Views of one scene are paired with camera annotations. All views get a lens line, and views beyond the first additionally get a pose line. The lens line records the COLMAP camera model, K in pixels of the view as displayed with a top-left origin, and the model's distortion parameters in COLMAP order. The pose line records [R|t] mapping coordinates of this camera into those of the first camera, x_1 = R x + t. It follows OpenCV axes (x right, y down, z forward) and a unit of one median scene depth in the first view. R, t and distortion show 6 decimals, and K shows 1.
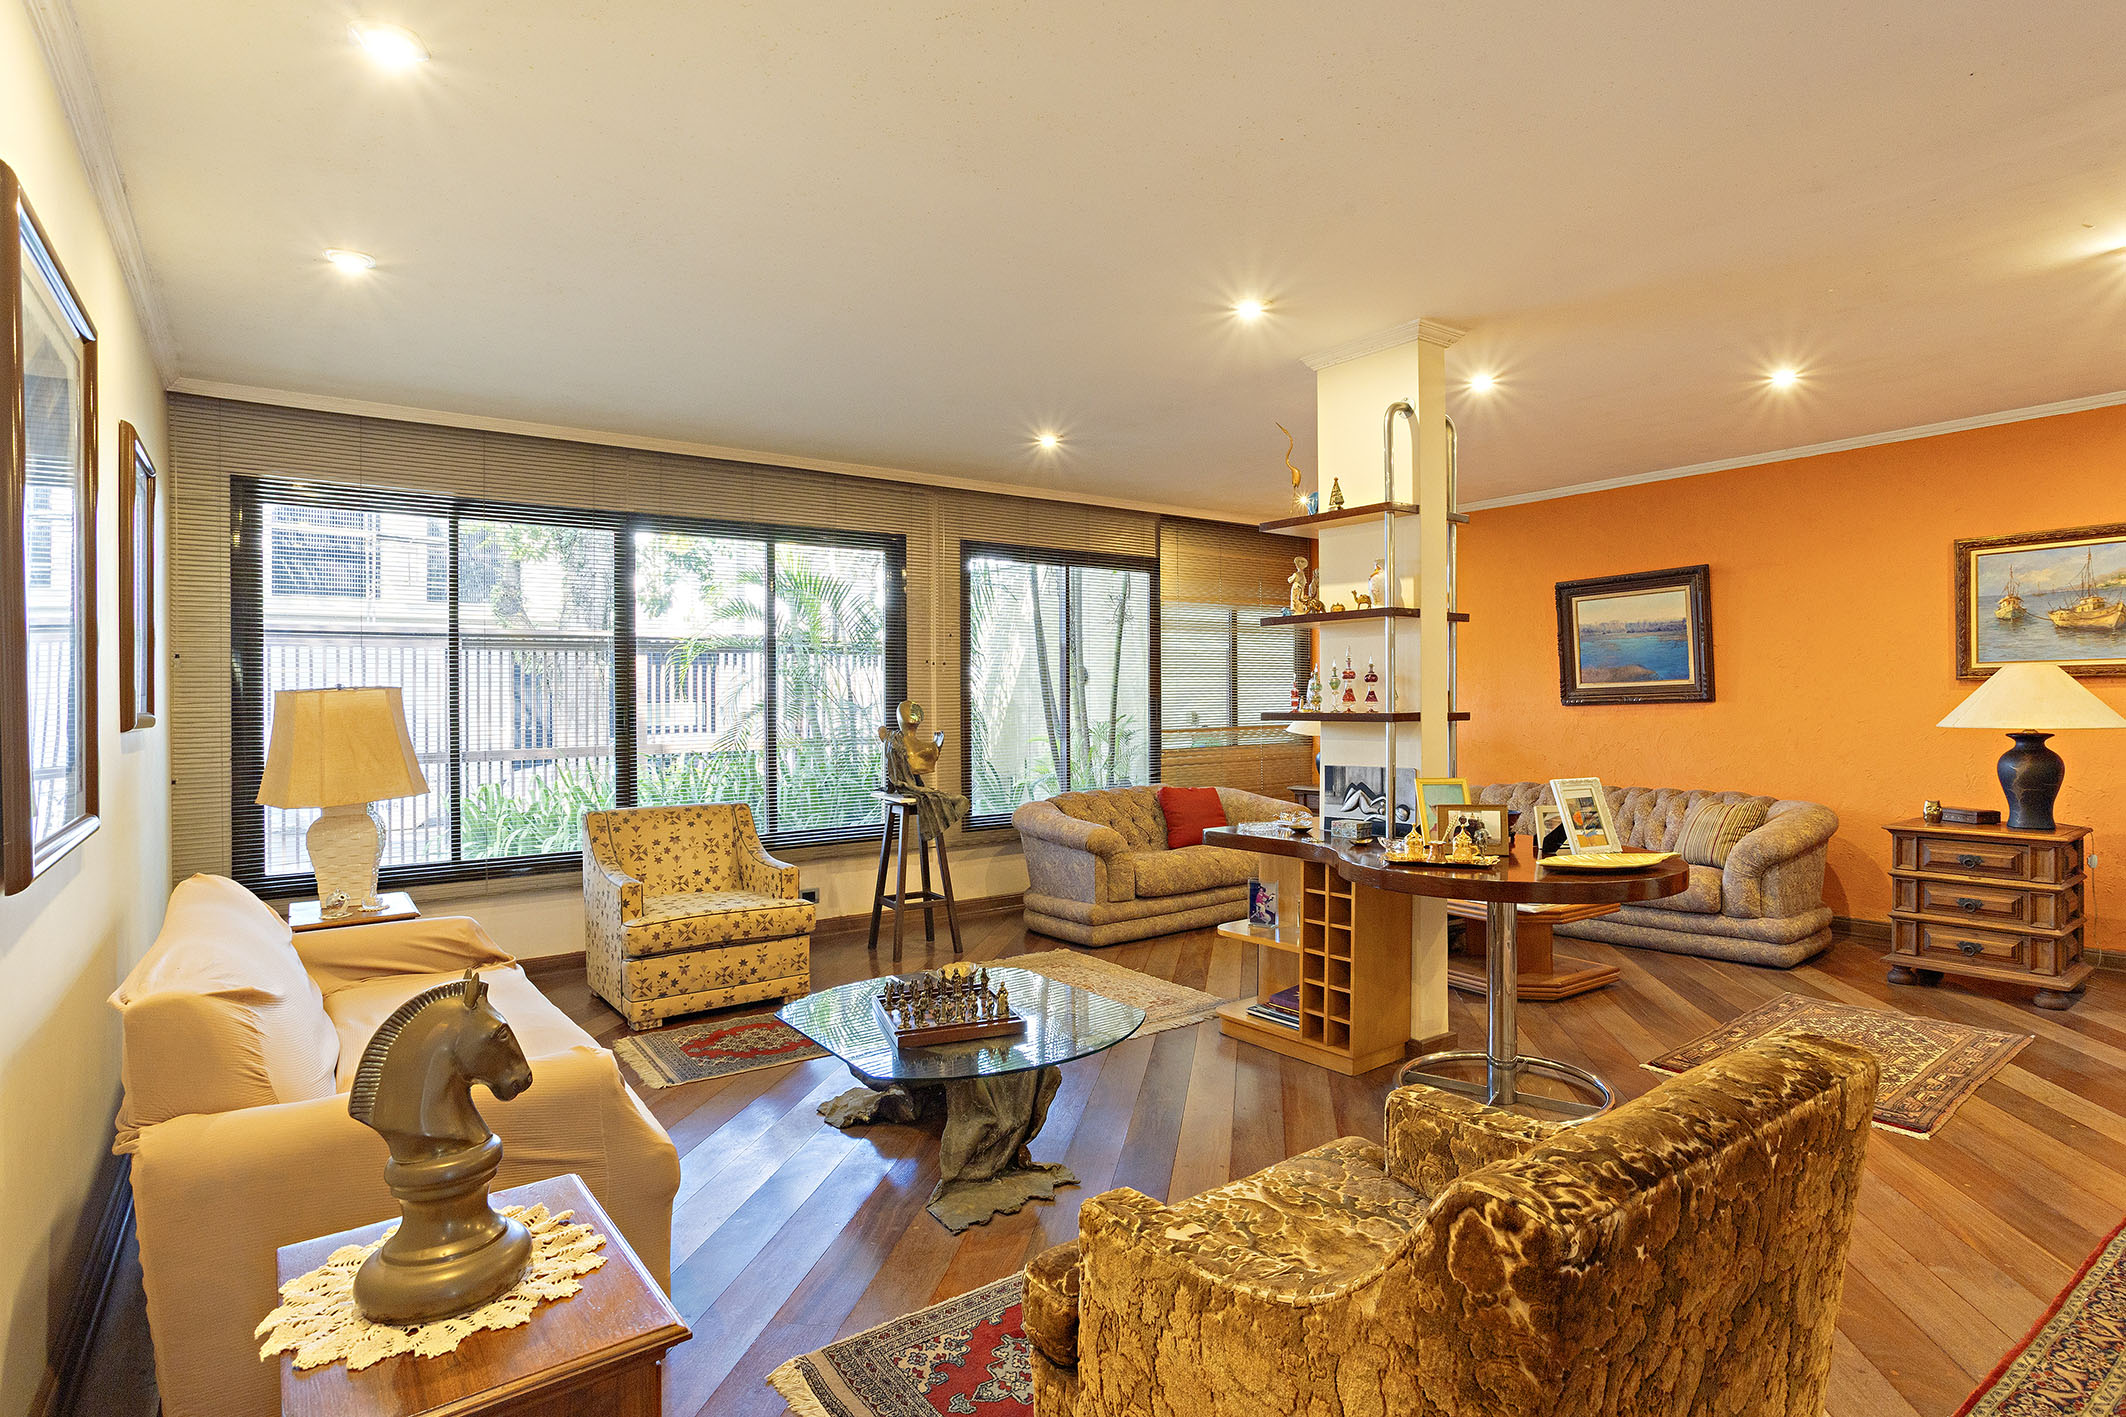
lens RADIAL K [[1071.9, 0, 1063.0], [0, 1071.9, 708.5], [0, 0, 1]] dist [-0.063273, 0.031147]
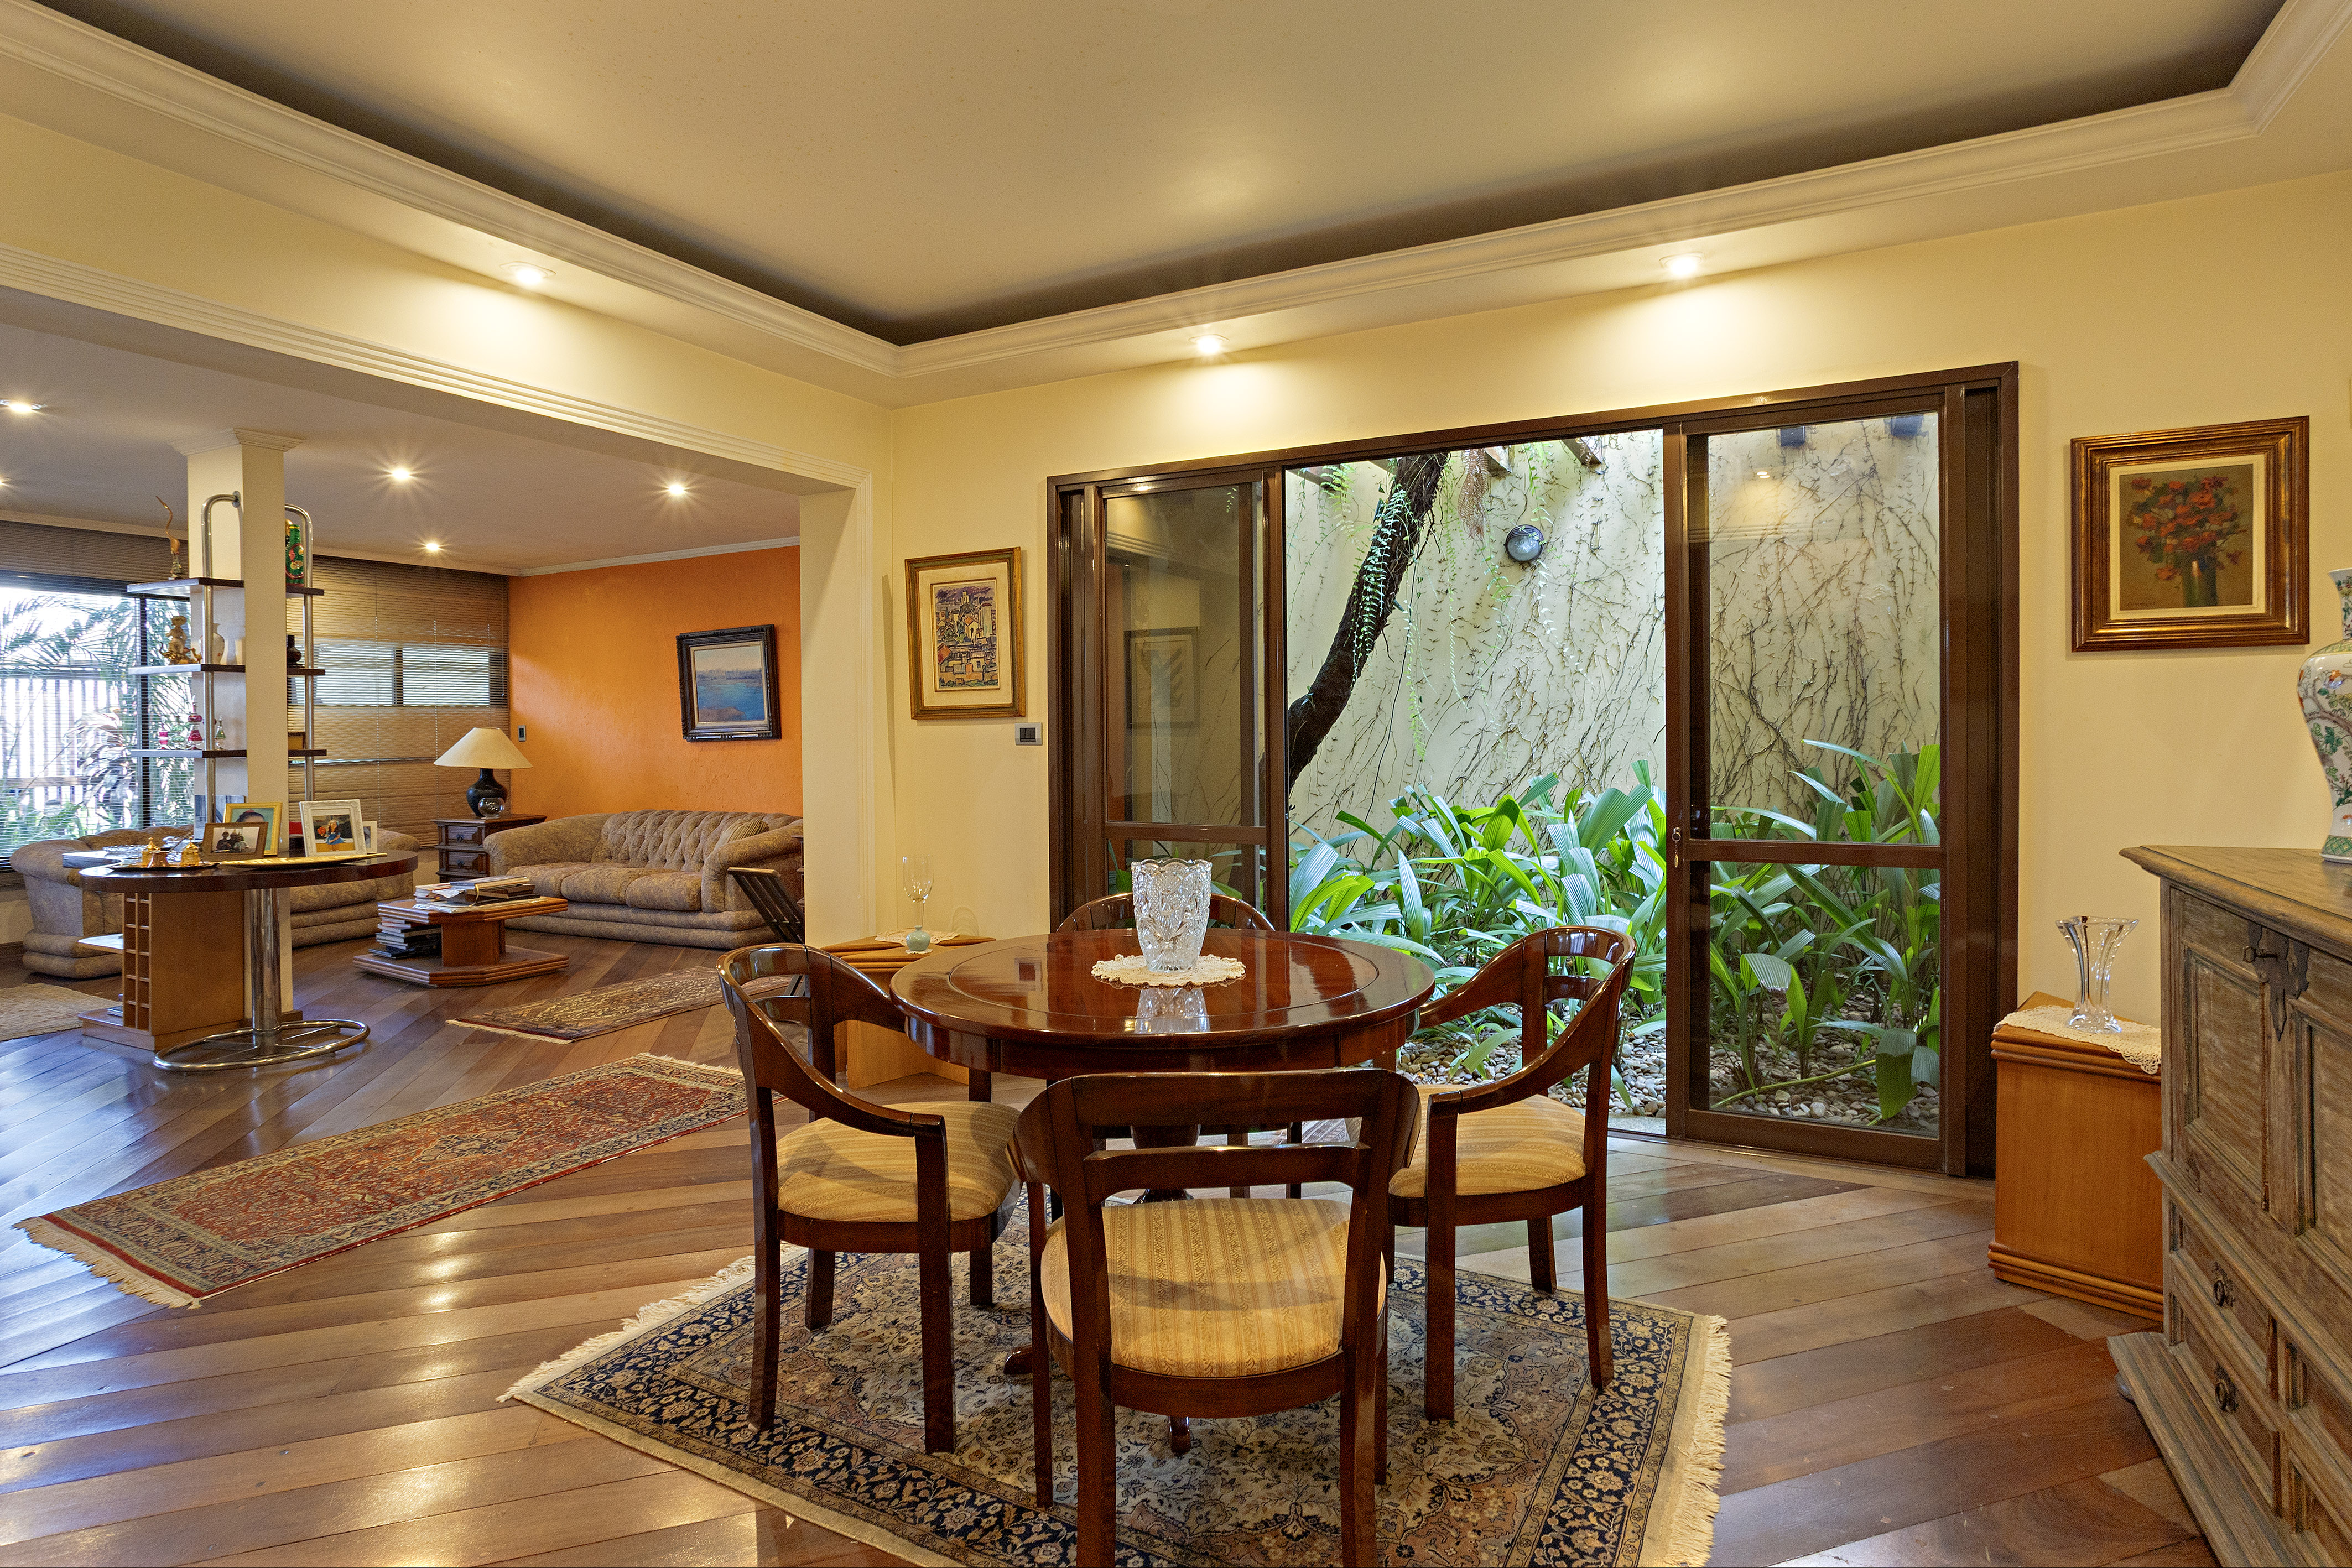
lens RADIAL K [[1221.9, 0, 1207.4], [0, 1221.9, 729.6], [0, 0, 1]] dist [-0.056716, 0.036291]
pose [[0.900176, 0.003045, 0.435516, 0.548637], [0.000231, 0.999972, -0.007468, -0.007810], [-0.435526, 0.006823, 0.900150, -0.556834]]
